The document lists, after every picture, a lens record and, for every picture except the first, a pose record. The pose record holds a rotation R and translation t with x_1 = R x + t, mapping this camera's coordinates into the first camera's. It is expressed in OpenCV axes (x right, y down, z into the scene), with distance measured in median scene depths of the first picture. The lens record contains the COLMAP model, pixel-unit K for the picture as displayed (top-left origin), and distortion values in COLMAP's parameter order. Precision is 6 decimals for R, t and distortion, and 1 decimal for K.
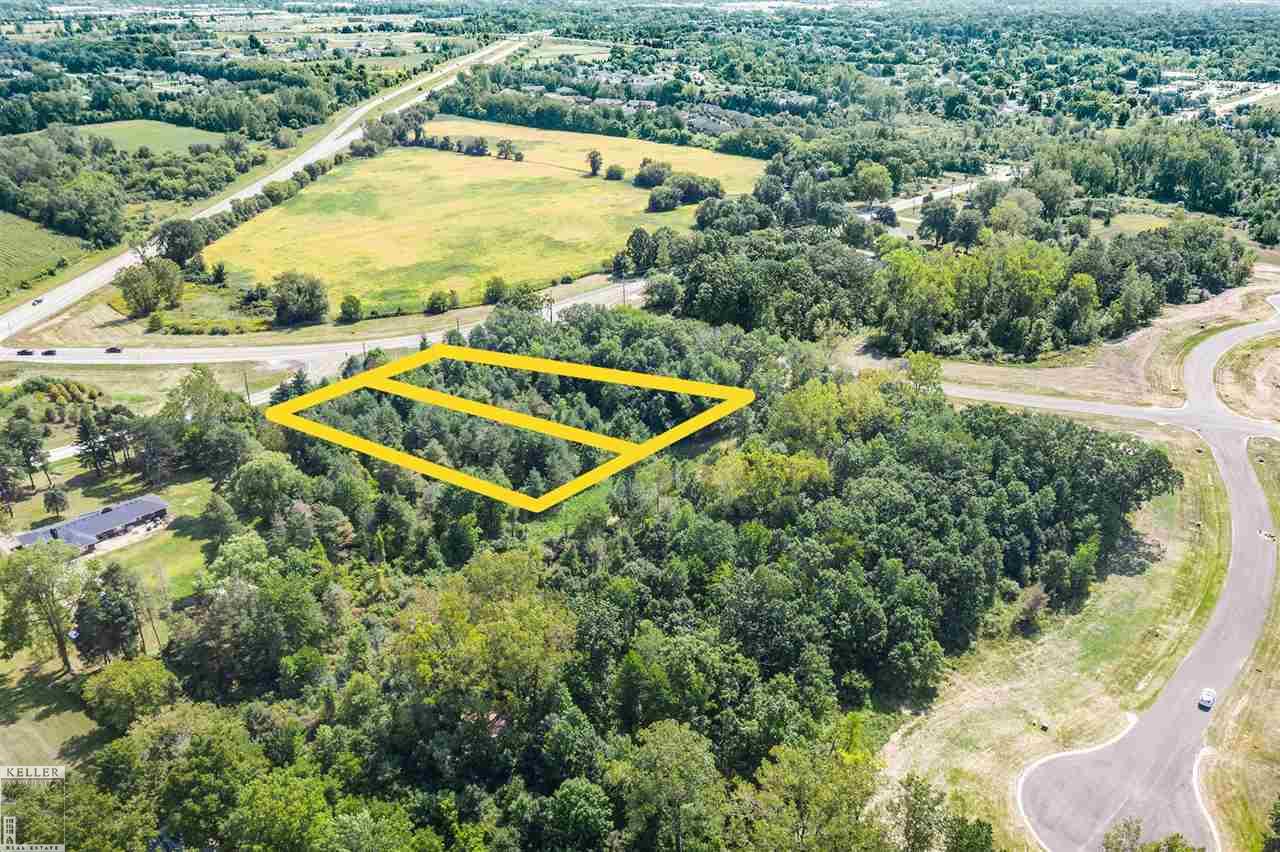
lens RADIAL K [[1011.3, 0, 636.3], [0, 1011.3, 422.0], [0, 0, 1]] dist [-0.016112, 0.007552]
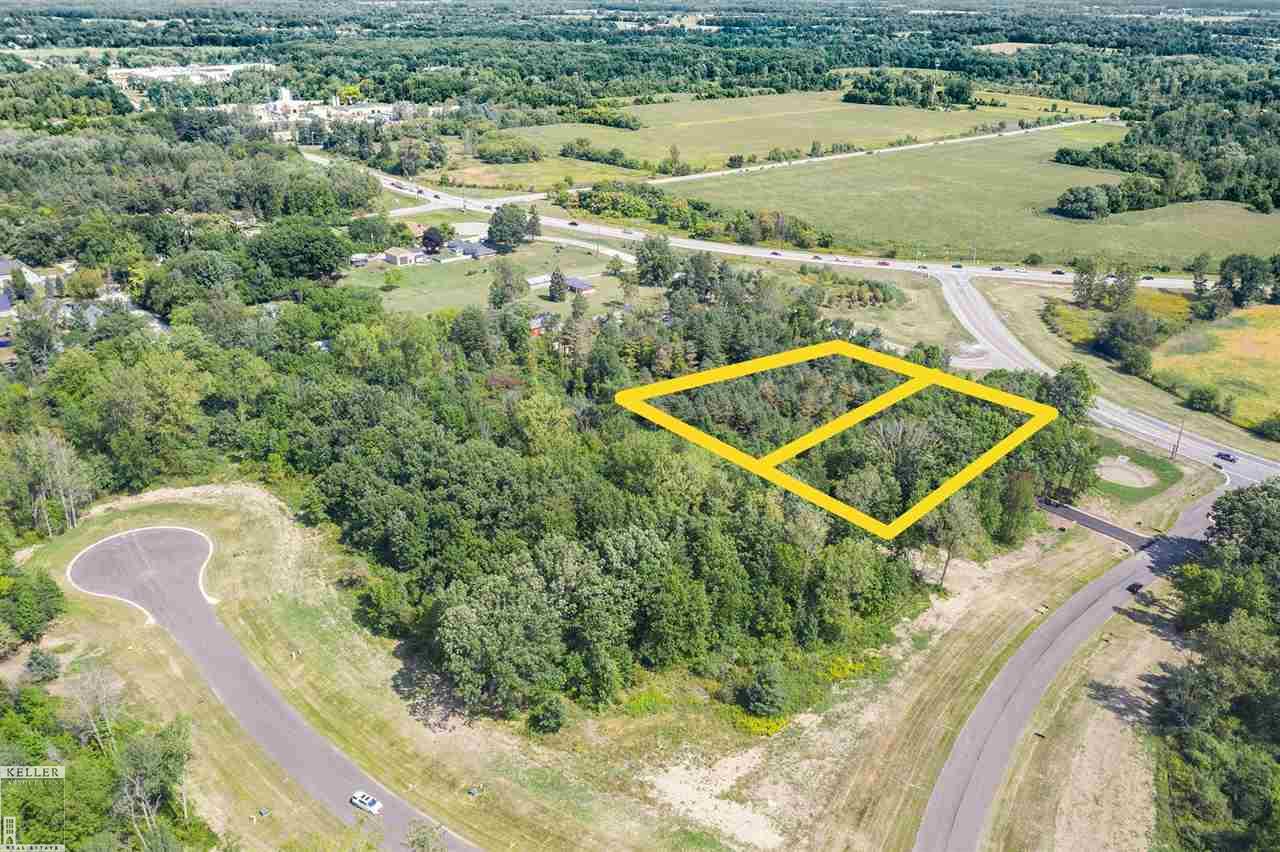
lens RADIAL K [[1007.5, 0, 640.0], [0, 1007.5, 426.0], [0, 0, 1]] dist [-0.011200, 0.002042]
pose [[-0.118696, 0.390413, -0.912956, 1.290243], [-0.414686, 0.815939, 0.402840, -0.504895], [0.902190, 0.426405, 0.065050, 1.149950]]
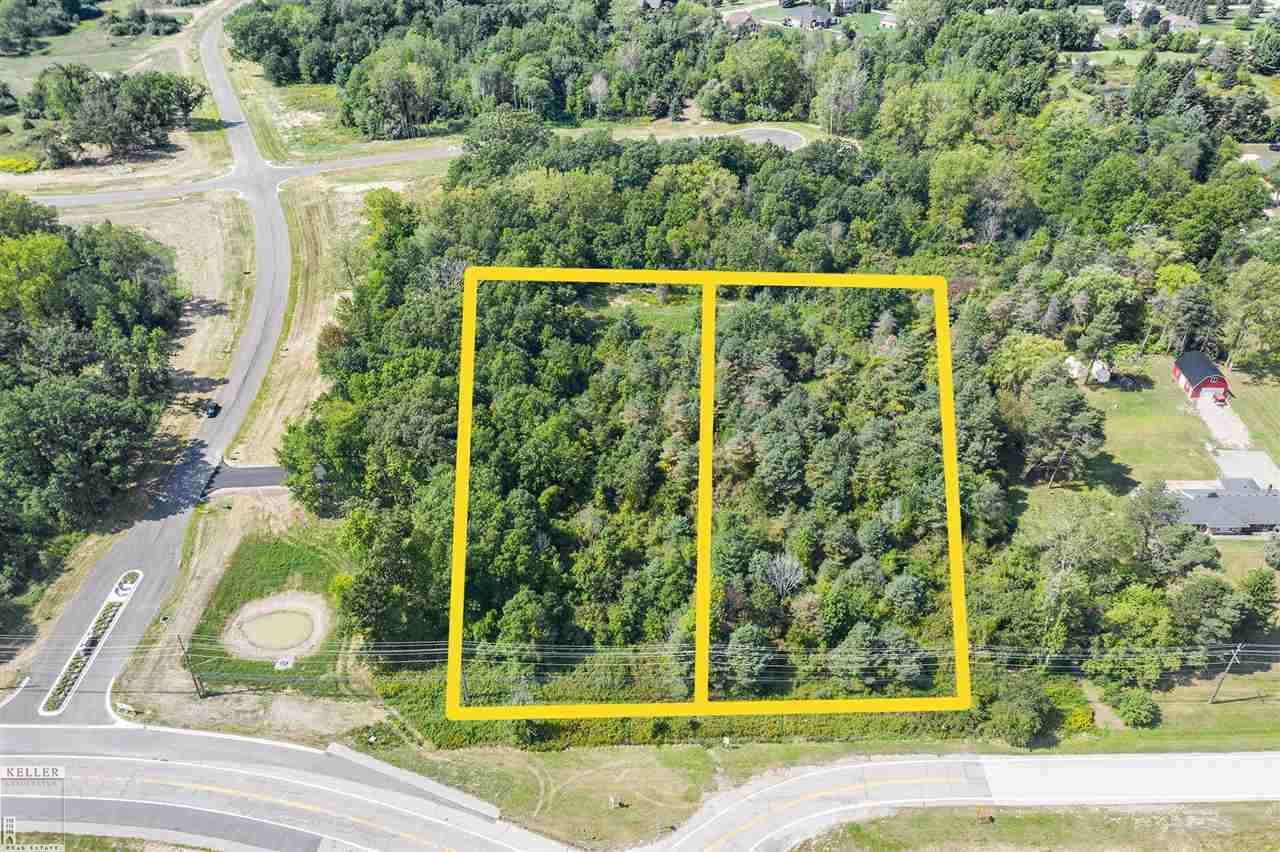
lens RADIAL K [[1007.5, 0, 640.0], [0, 1007.5, 426.0], [0, 0, 1]] dist [-0.011200, 0.002042]
pose [[-0.676043, -0.415379, 0.608627, -0.829421], [0.300336, 0.598919, 0.742357, -0.832349], [-0.672878, 0.684658, -0.280141, 1.831368]]
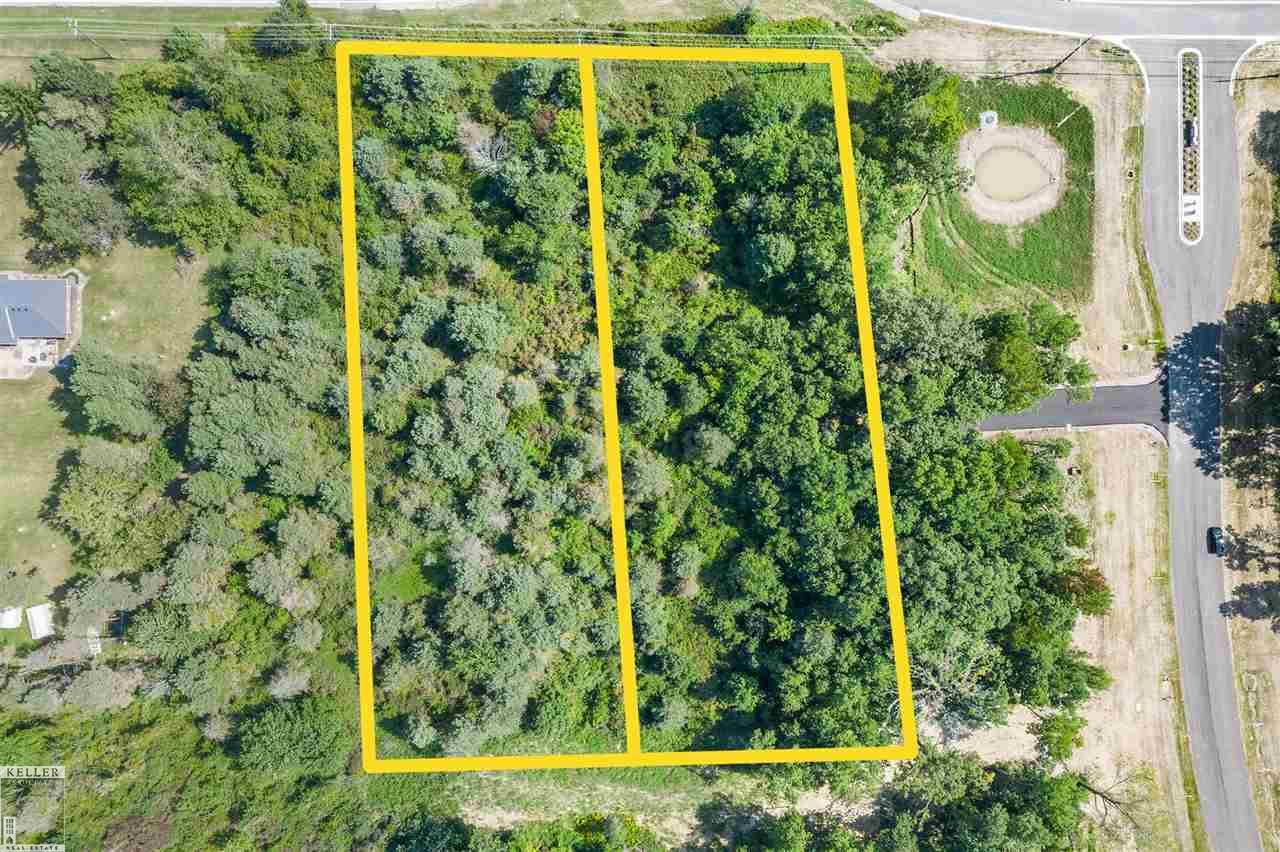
lens RADIAL K [[1007.5, 0, 640.0], [0, 1007.5, 426.0], [0, 0, 1]] dist [-0.011200, 0.002042]
pose [[0.681370, 0.731931, -0.003527, -0.181813], [-0.293722, 0.277840, 0.914622, -0.802159], [0.670420, -0.622160, 0.404295, 1.194901]]
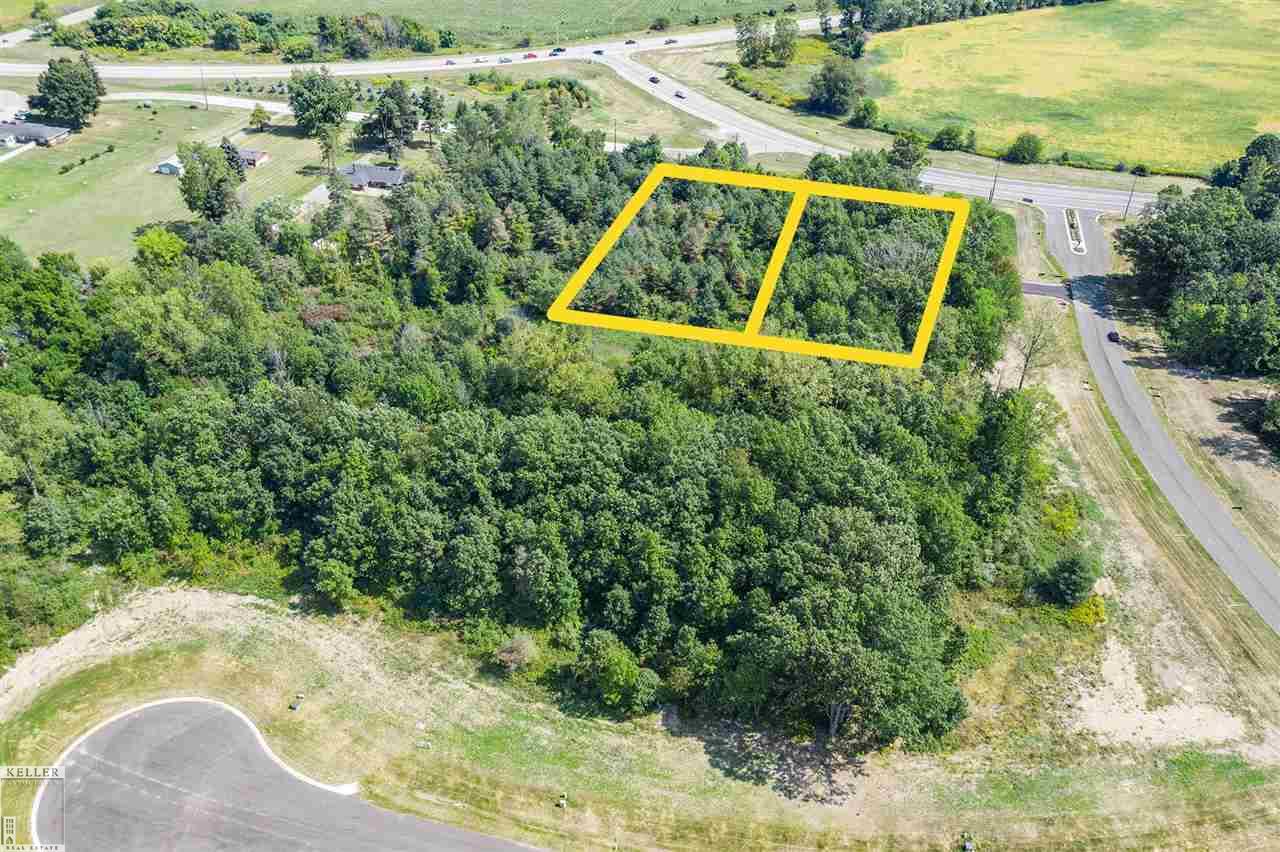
lens RADIAL K [[1007.5, 0, 640.0], [0, 1007.5, 426.0], [0, 0, 1]] dist [-0.011200, 0.002042]
pose [[0.469047, 0.506580, -0.723444, 0.908172], [-0.359097, 0.857766, 0.367815, -0.272392], [0.806873, 0.087264, 0.584243, 0.638709]]
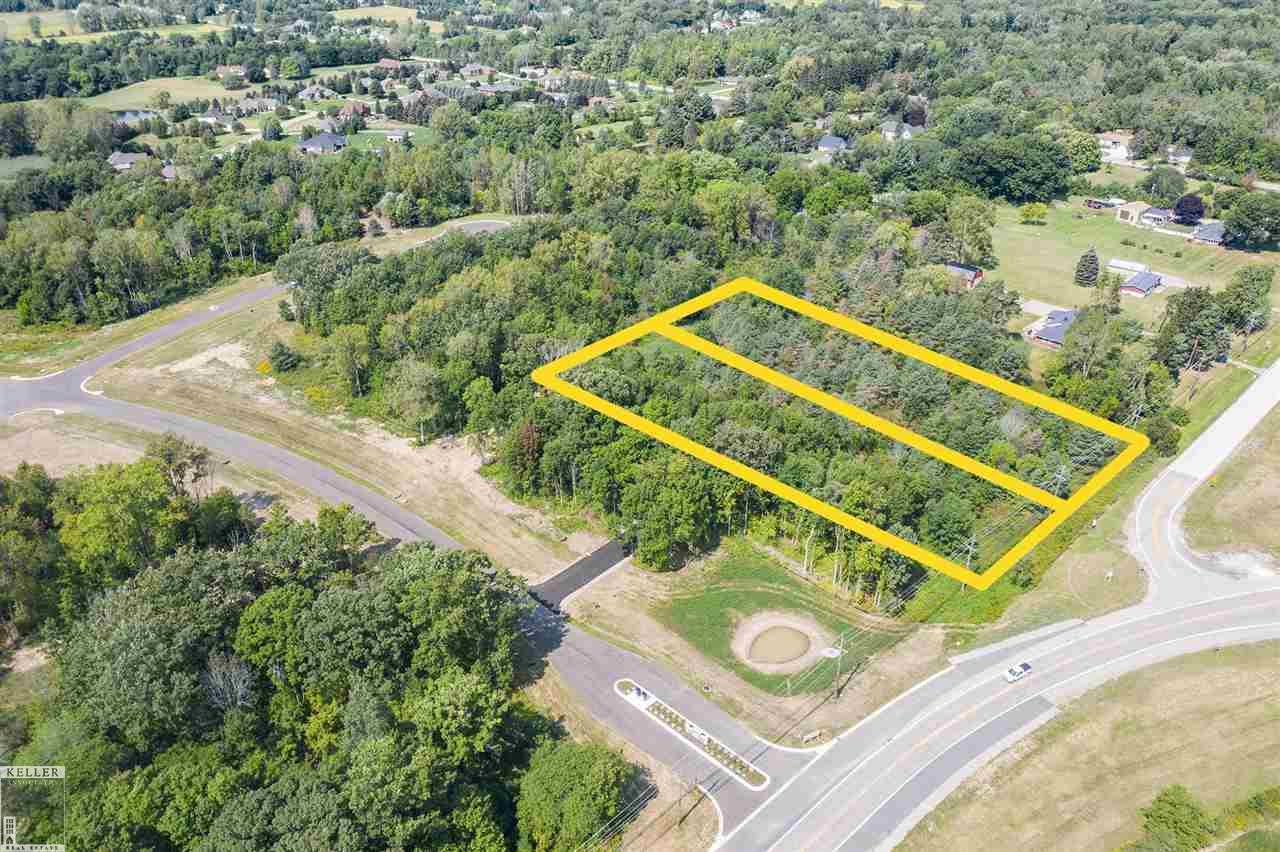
lens RADIAL K [[1007.5, 0, 640.0], [0, 1007.5, 426.0], [0, 0, 1]] dist [-0.011200, 0.002042]
pose [[-0.999580, -0.014817, 0.024896, -0.012077], [0.010133, 0.626249, 0.779557, -1.043492], [-0.027142, 0.779482, -0.625836, 2.374597]]
